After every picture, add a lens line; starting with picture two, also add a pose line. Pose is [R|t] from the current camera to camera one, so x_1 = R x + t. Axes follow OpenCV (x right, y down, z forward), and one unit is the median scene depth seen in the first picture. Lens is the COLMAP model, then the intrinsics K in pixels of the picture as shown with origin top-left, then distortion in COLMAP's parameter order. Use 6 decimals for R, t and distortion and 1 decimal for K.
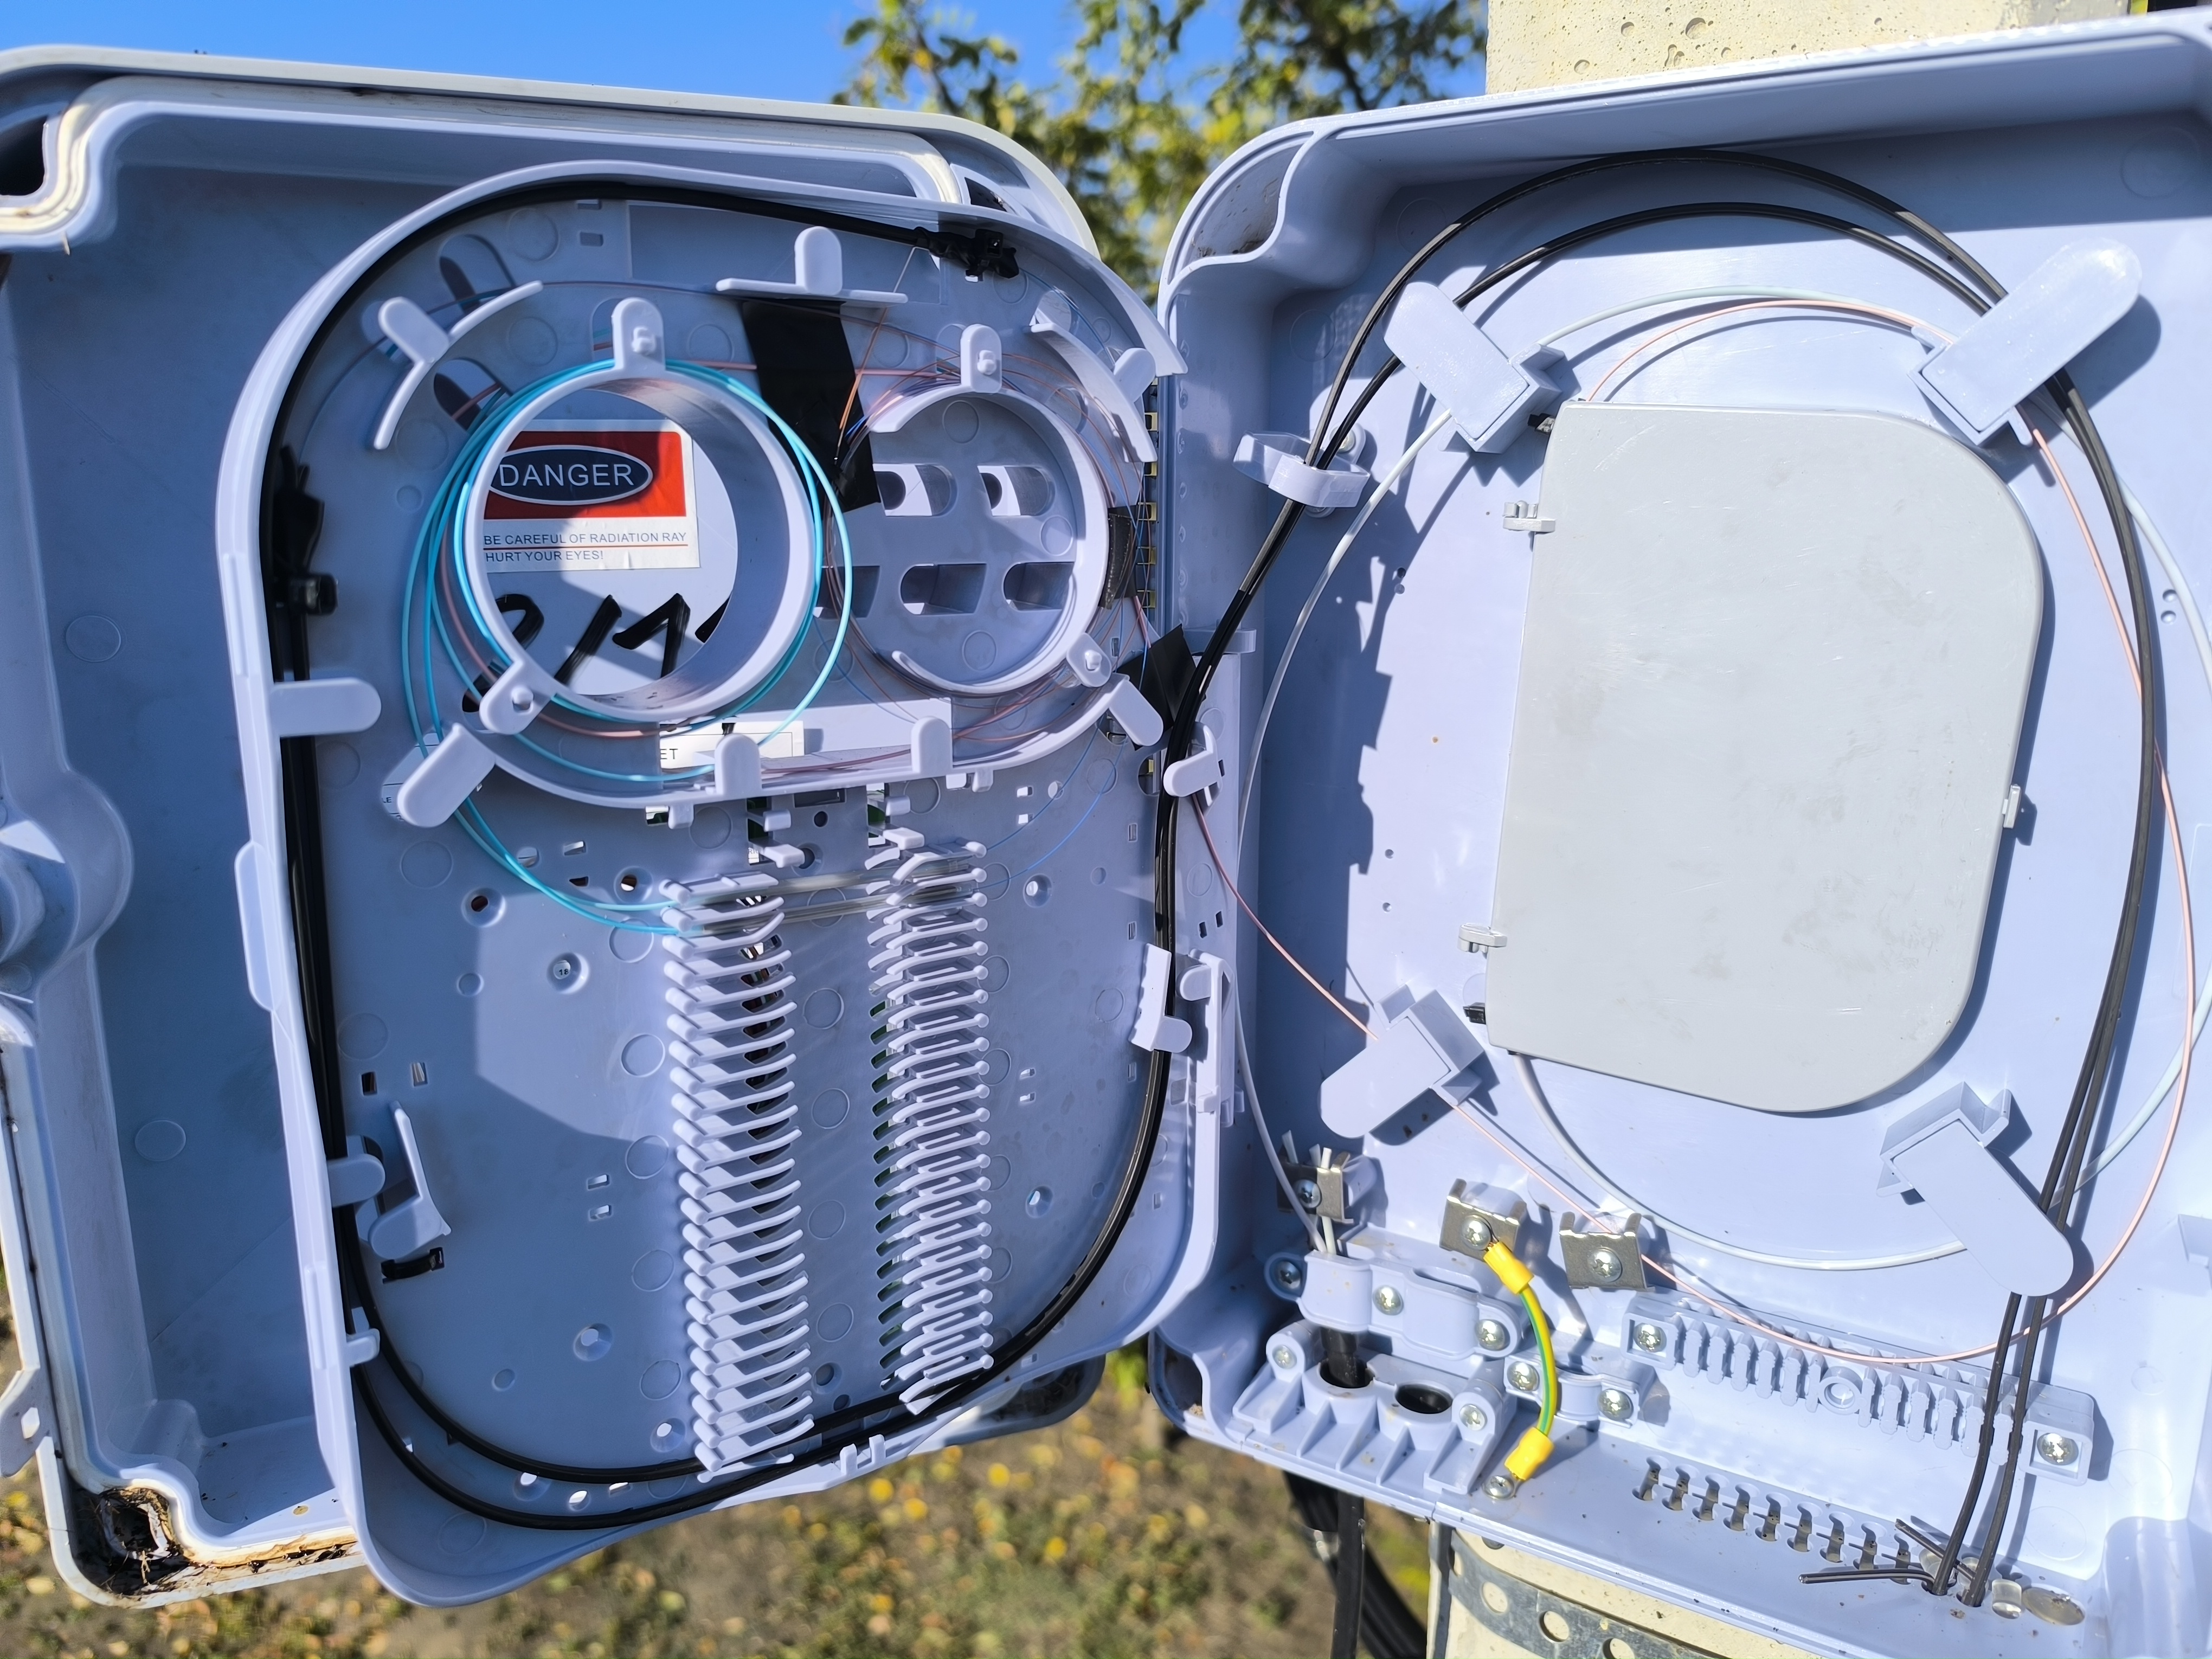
lens RADIAL K [[1493.6, 0, 1112.8], [0, 1493.6, 819.1], [0, 0, 1]] dist [0.000856, -0.013076]
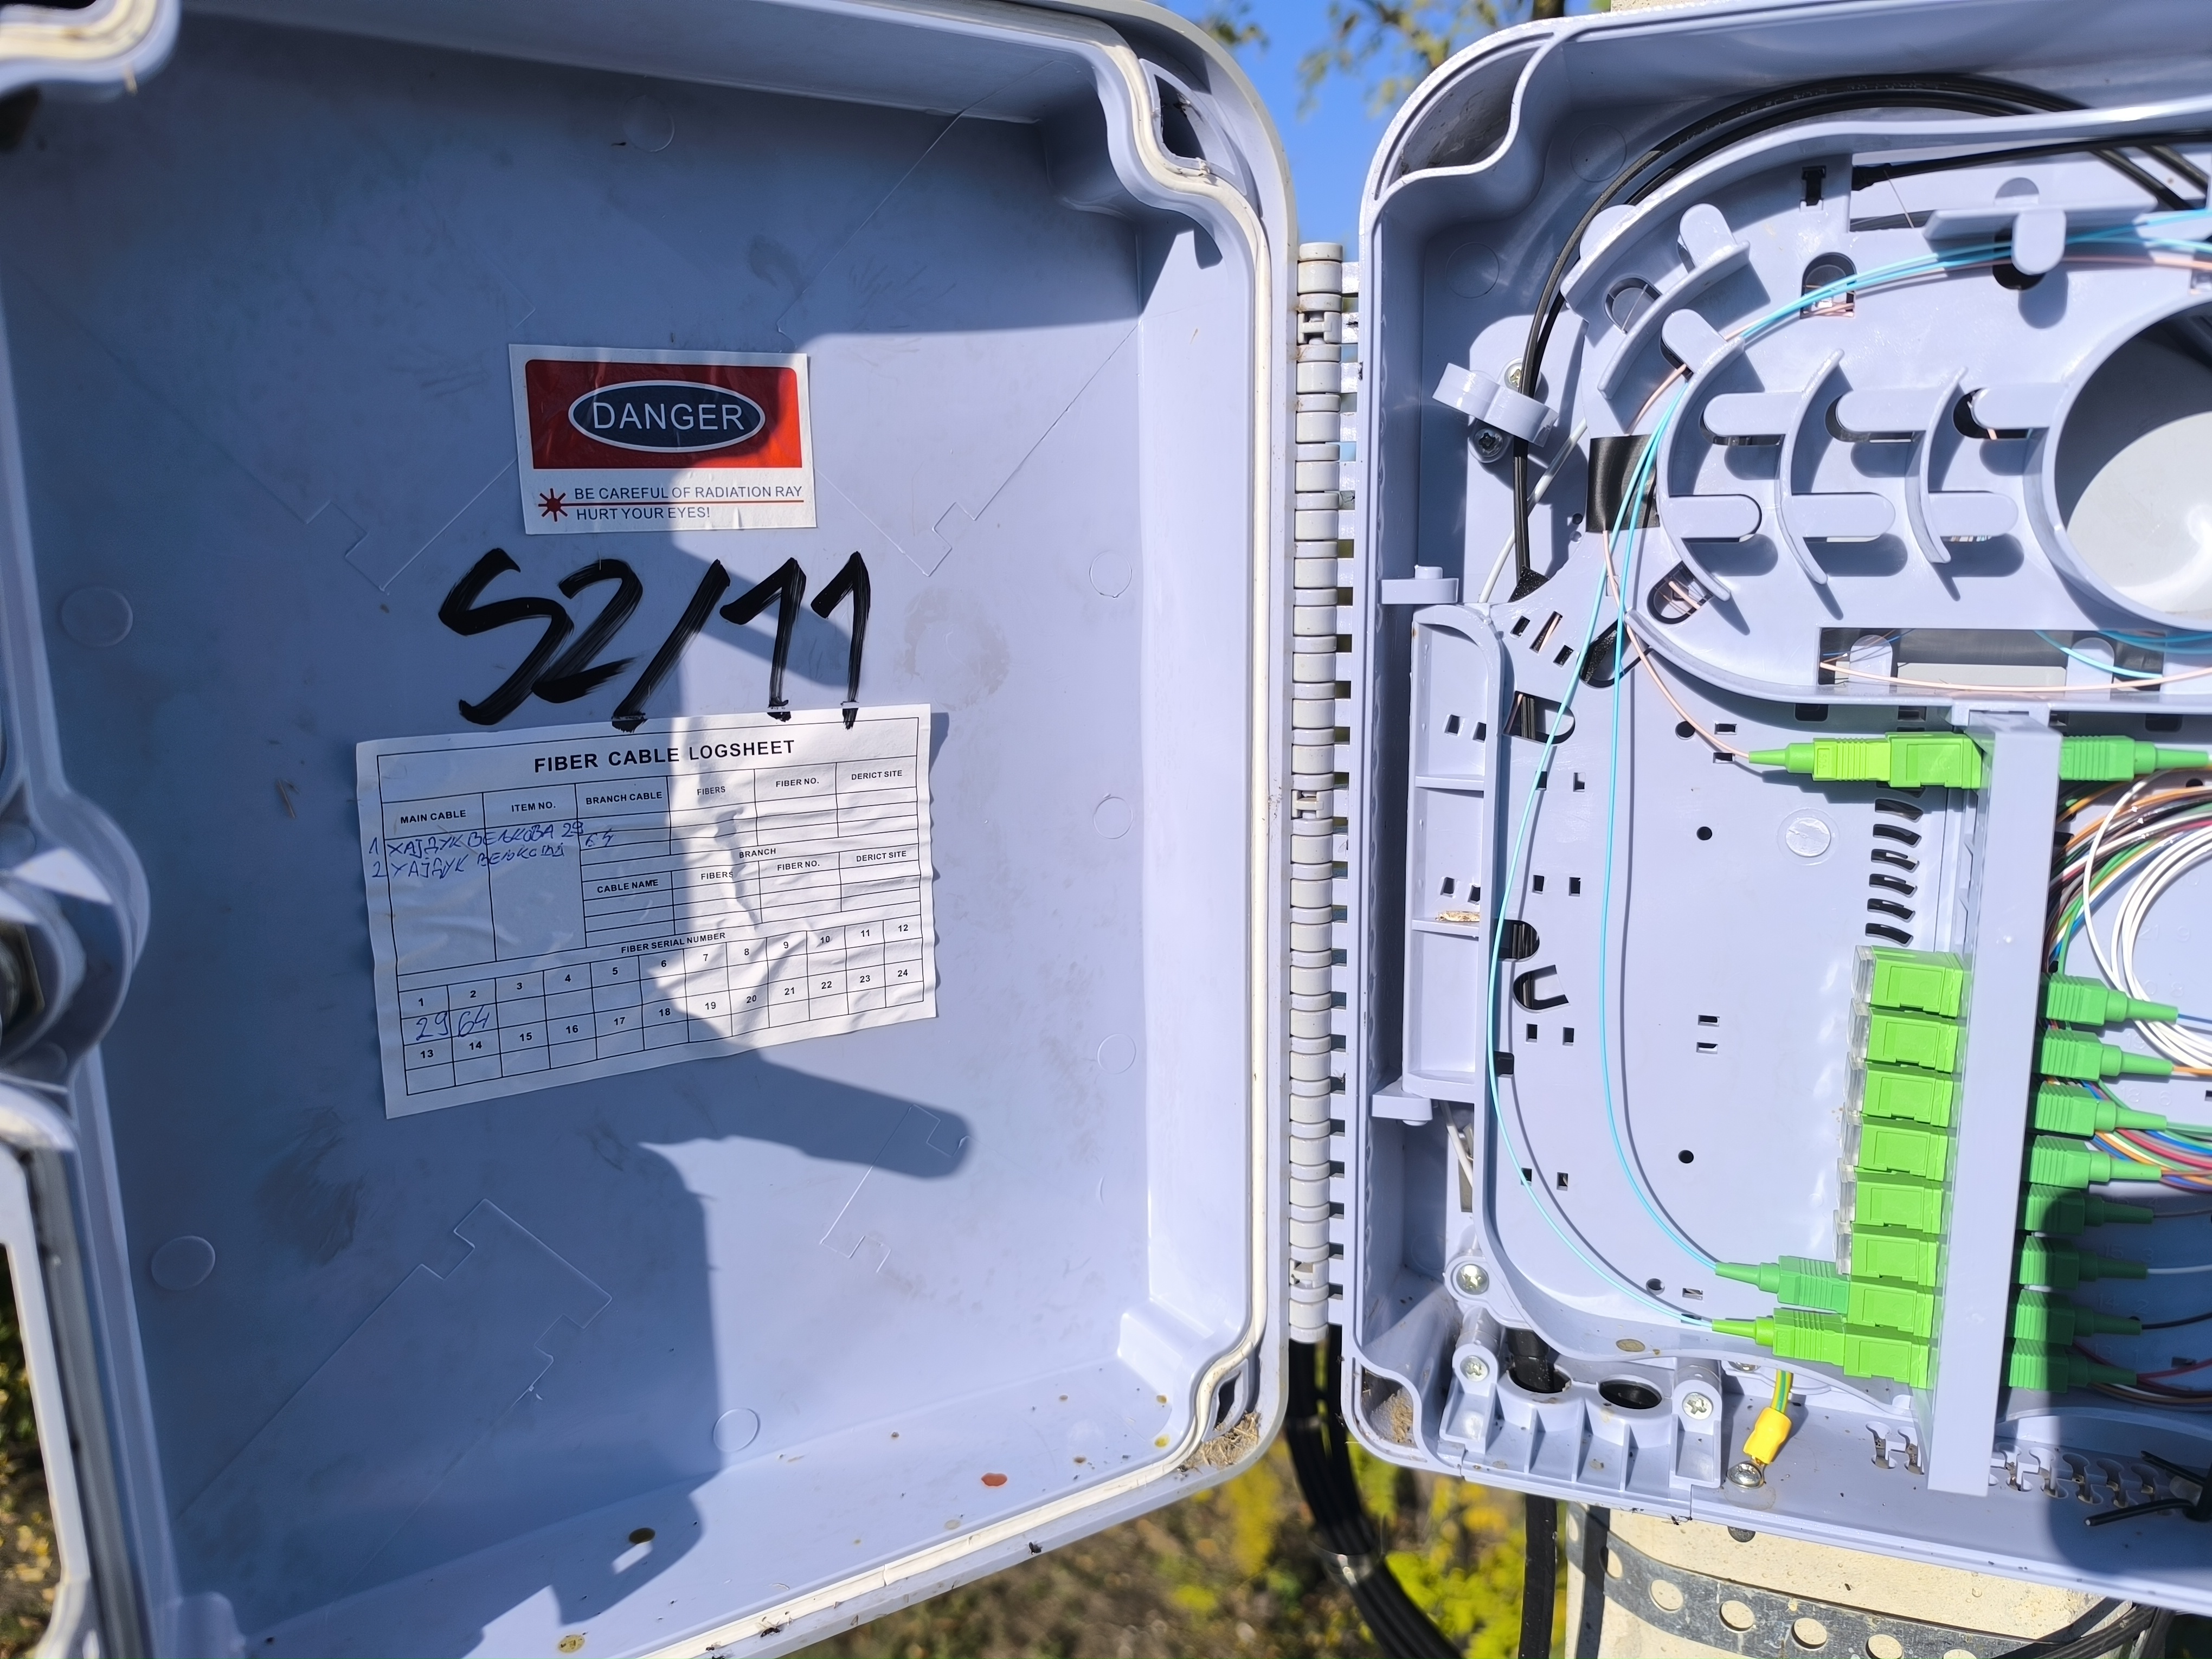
lens RADIAL K [[1493.6, 0, 1099.8], [0, 1493.6, 821.0], [0, 0, 1]] dist [0.000856, -0.013076]
pose [[0.980268, -0.053153, 0.190394, -0.298986], [0.057521, 0.998191, -0.017489, 0.025475], [-0.189120, 0.028095, 0.981552, 0.134592]]
